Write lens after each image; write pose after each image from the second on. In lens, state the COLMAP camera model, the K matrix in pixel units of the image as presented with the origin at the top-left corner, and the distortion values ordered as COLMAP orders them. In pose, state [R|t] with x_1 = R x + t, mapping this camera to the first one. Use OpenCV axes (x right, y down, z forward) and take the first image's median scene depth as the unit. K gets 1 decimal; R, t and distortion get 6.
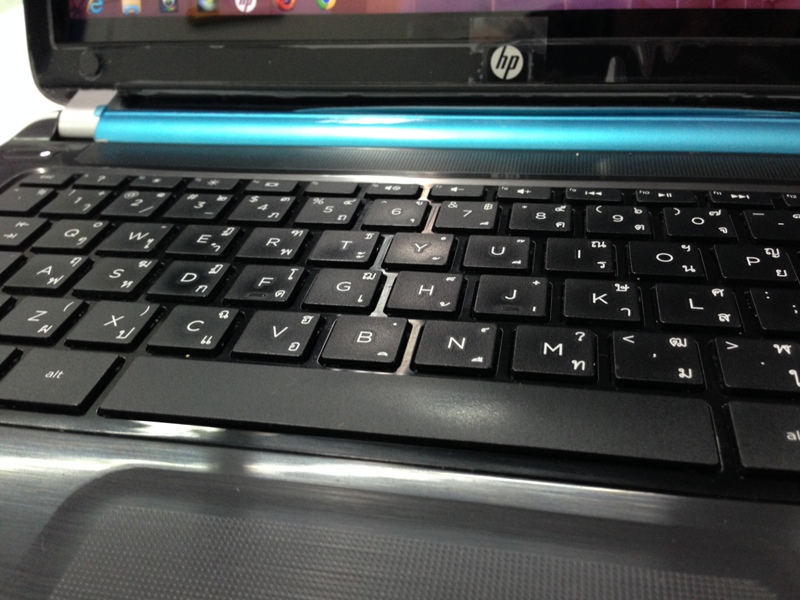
lens RADIAL K [[747.3, 0, 400.0], [0, 747.3, 300.0], [0, 0, 1]] dist [0.085099, -0.184817]
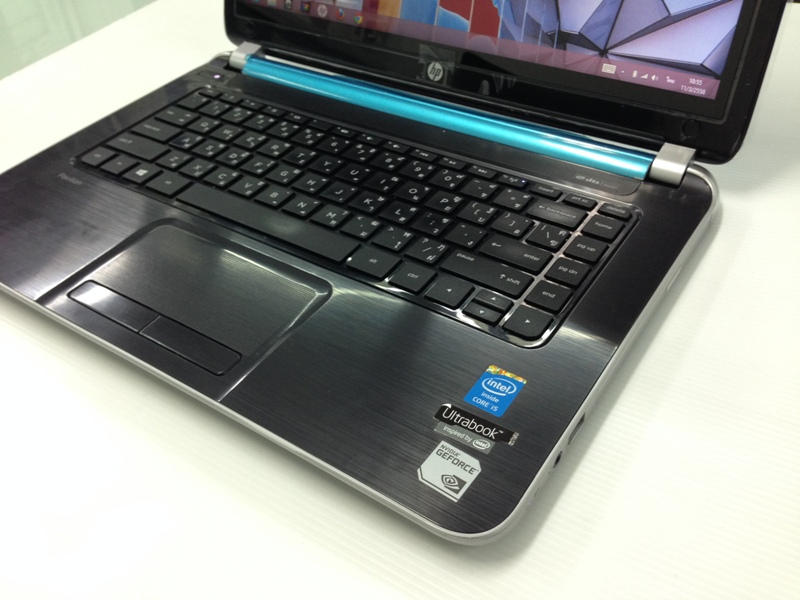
lens RADIAL K [[747.3, 0, 400.0], [0, 747.3, 300.0], [0, 0, 1]] dist [0.085099, -0.184817]
pose [[0.918236, 0.260178, -0.298581, 0.784112], [-0.209852, 0.959032, 0.190315, -0.118736], [0.335865, -0.112096, 0.935216, -0.828826]]
